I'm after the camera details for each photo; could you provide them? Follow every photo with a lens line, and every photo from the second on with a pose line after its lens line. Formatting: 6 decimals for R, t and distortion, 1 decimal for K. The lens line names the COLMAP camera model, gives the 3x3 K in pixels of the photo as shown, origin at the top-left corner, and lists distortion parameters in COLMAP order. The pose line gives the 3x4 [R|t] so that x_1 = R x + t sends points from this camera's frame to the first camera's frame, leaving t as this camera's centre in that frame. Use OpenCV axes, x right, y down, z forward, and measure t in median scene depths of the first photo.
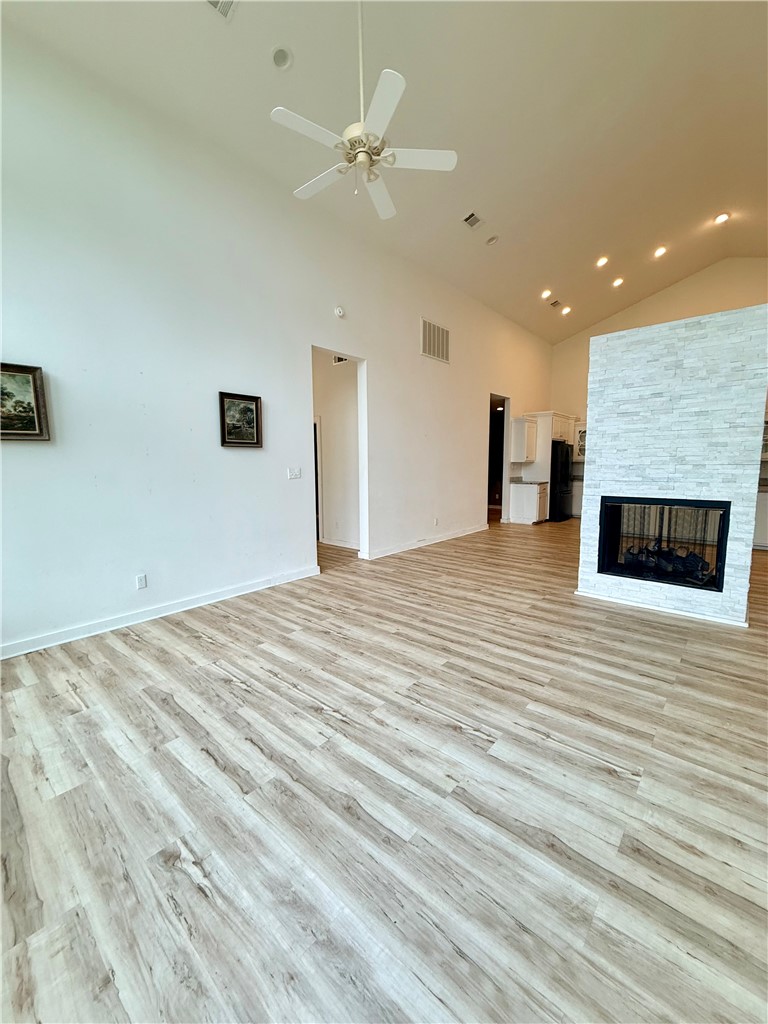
lens RADIAL K [[408.1, 0, 388.1], [0, 408.1, 511.4], [0, 0, 1]] dist [-0.000970, -0.000172]
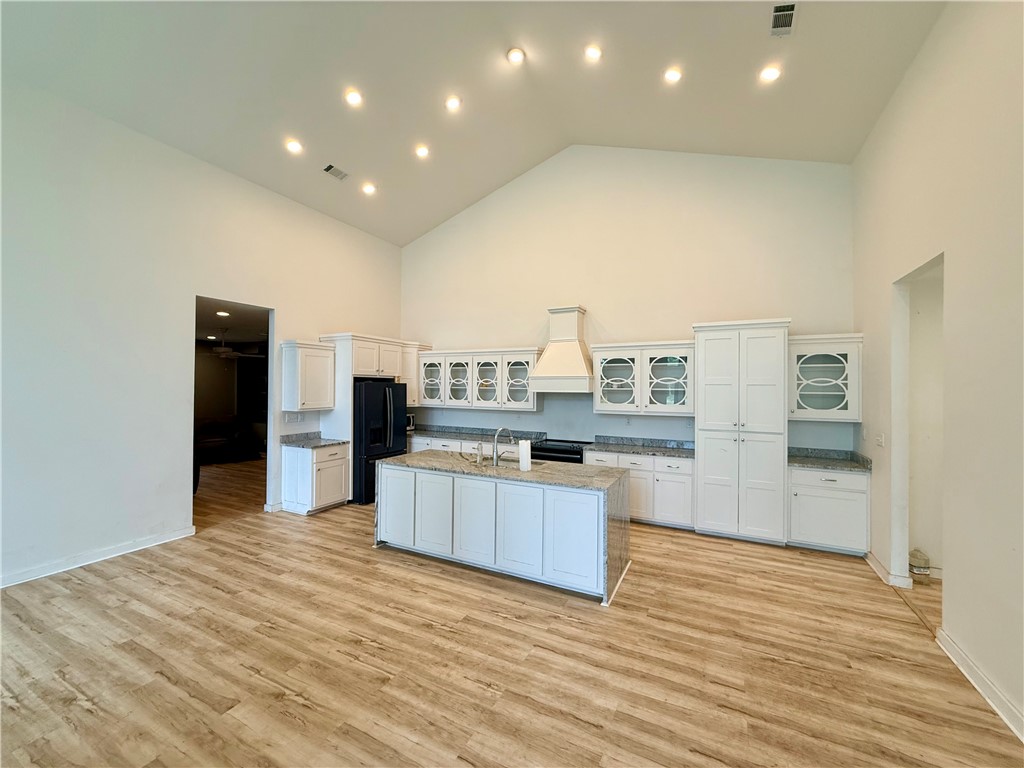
lens RADIAL K [[408.1, 0, 506.8], [0, 408.1, 384.9], [0, 0, 1]] dist [-0.000970, -0.000172]
pose [[0.969133, 0.011458, 0.246273, 0.466884], [0.020042, 0.991951, -0.125023, -0.074040], [-0.245723, 0.126100, 0.961103, 0.310631]]
